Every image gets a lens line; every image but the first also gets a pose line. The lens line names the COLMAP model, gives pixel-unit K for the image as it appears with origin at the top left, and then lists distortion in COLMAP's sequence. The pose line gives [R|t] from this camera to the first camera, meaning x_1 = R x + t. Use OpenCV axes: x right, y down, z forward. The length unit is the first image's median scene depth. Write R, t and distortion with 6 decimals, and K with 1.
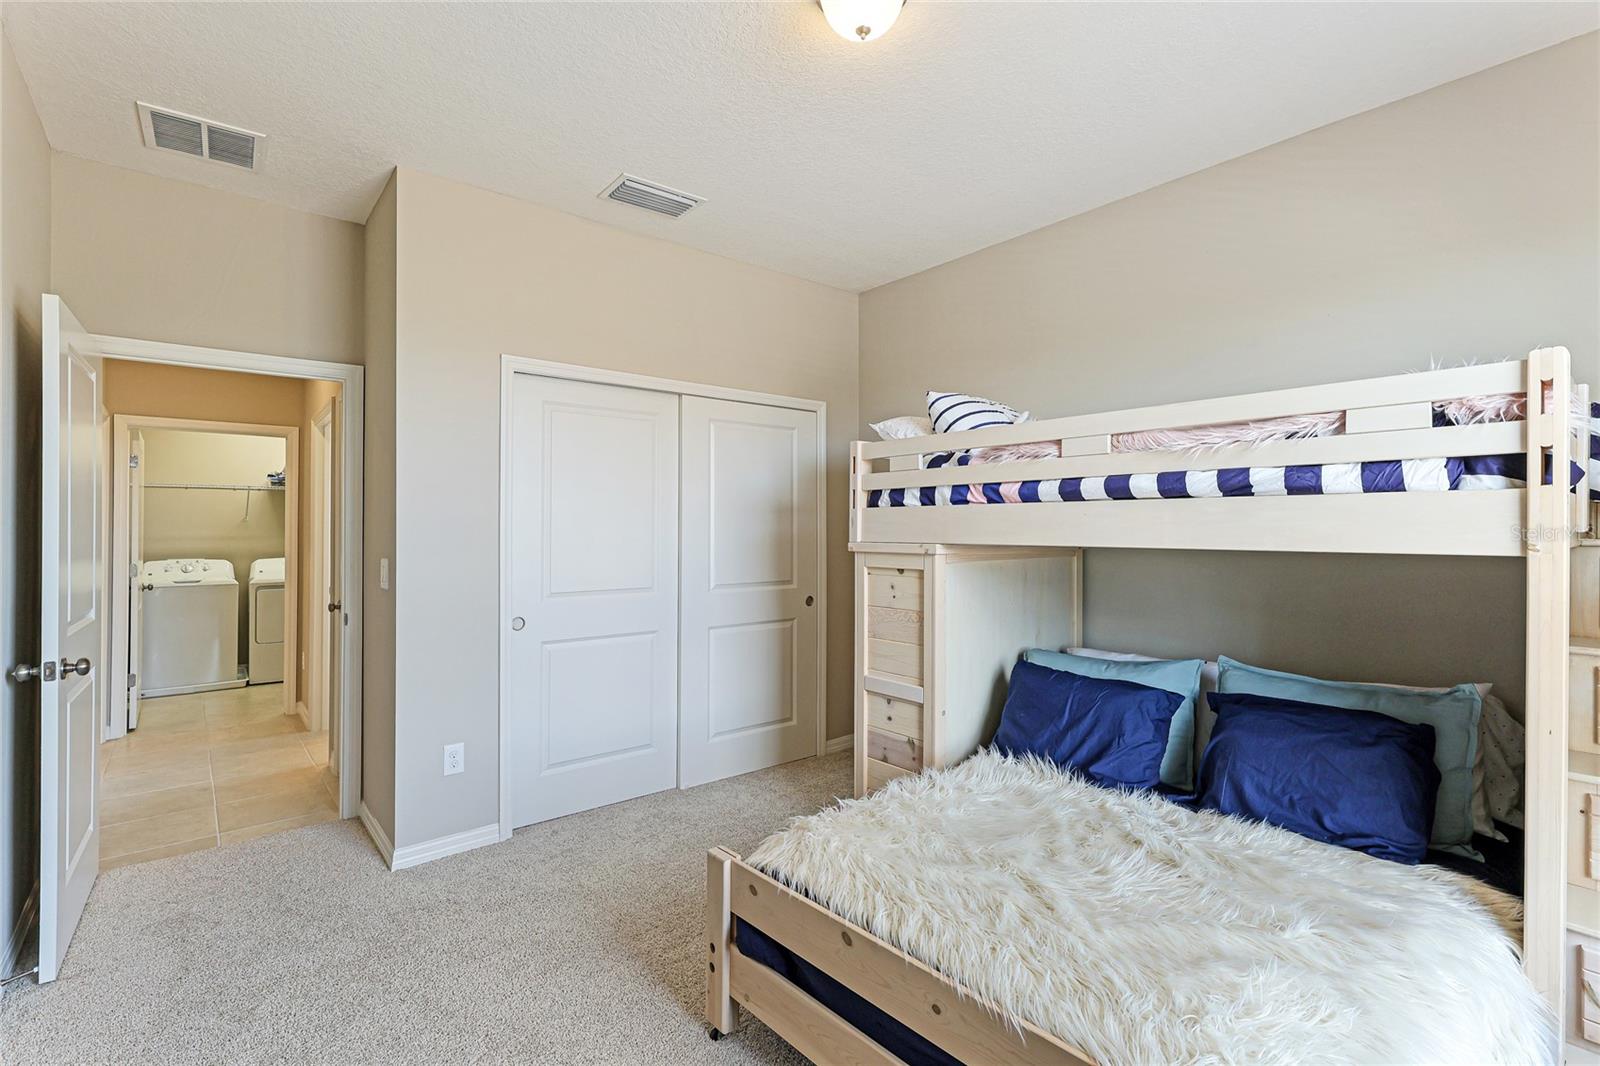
lens RADIAL K [[735.8, 0, 801.0], [0, 735.8, 540.2], [0, 0, 1]] dist [0.009003, -0.000335]
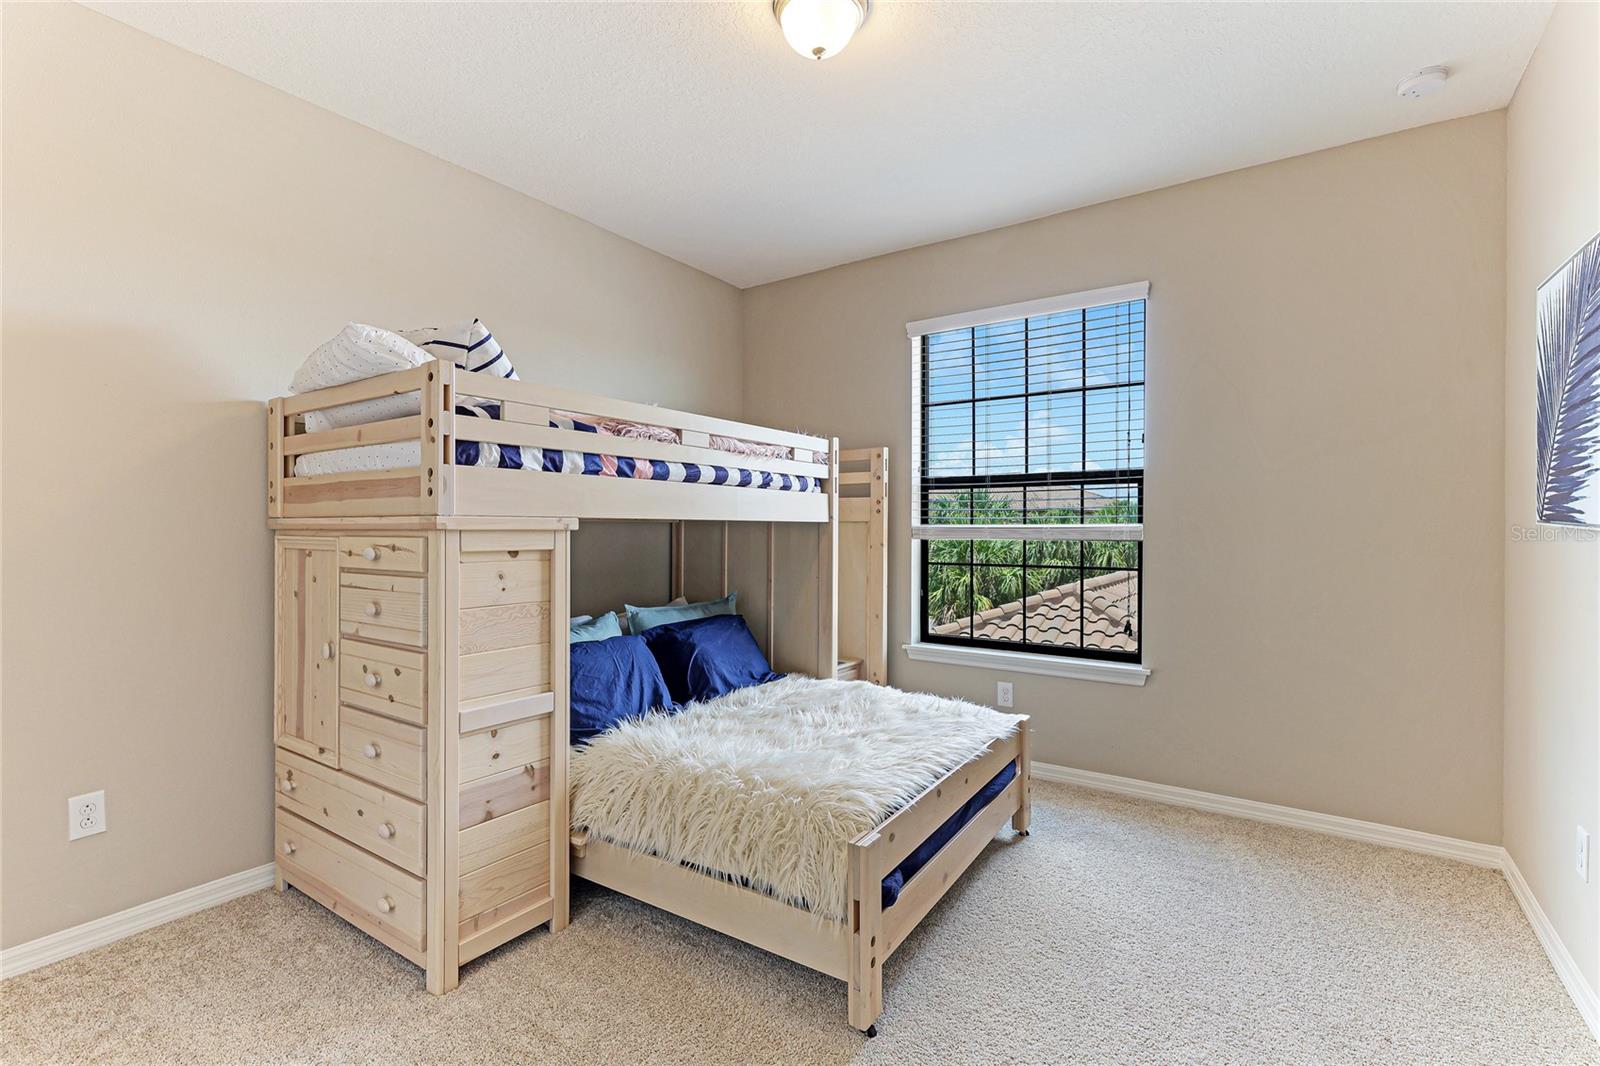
lens RADIAL K [[735.8, 0, 792.0], [0, 735.8, 522.0], [0, 0, 1]] dist [0.009003, -0.000335]
pose [[-0.263574, -0.005695, 0.964622, -0.699519], [-0.001647, 0.999984, 0.005454, 0.004452], [-0.964638, -0.000151, -0.263579, 0.955684]]
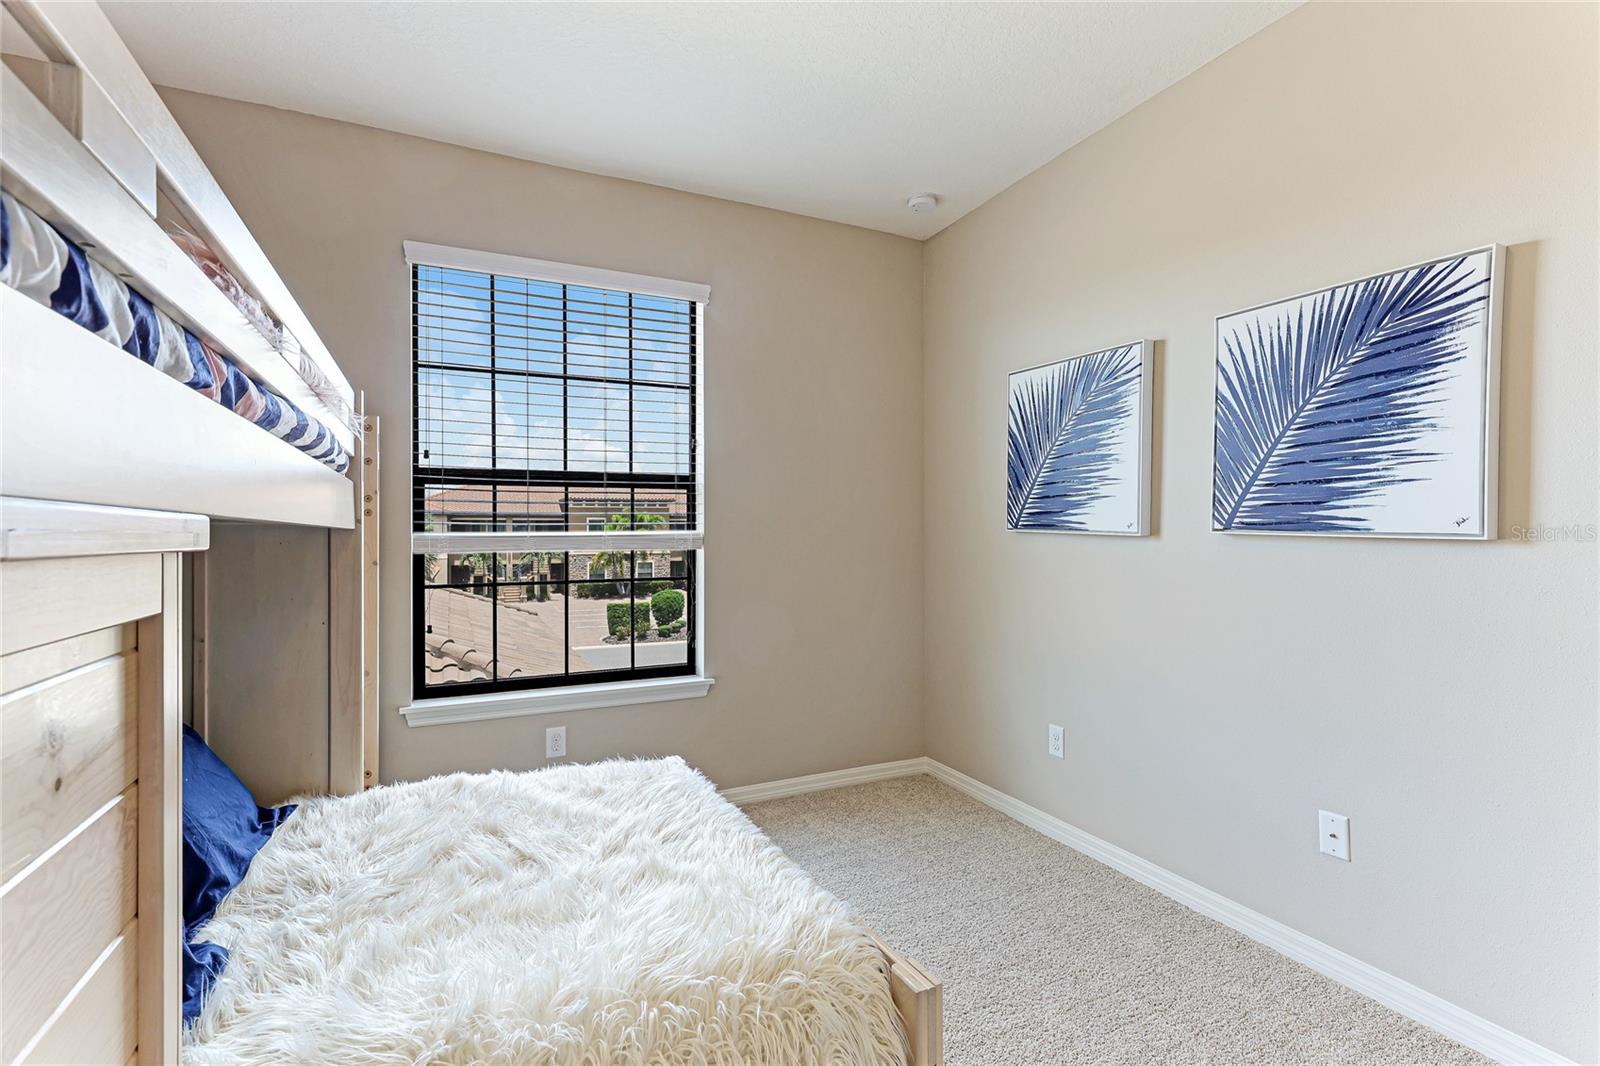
lens RADIAL K [[735.8, 0, 801.8], [0, 735.8, 531.2], [0, 0, 1]] dist [0.009003, -0.000335]
pose [[-0.969945, -0.008148, 0.243189, -0.122541], [-0.007332, 0.999964, 0.004260, 0.007326], [-0.243215, 0.002349, -0.969969, 1.192480]]
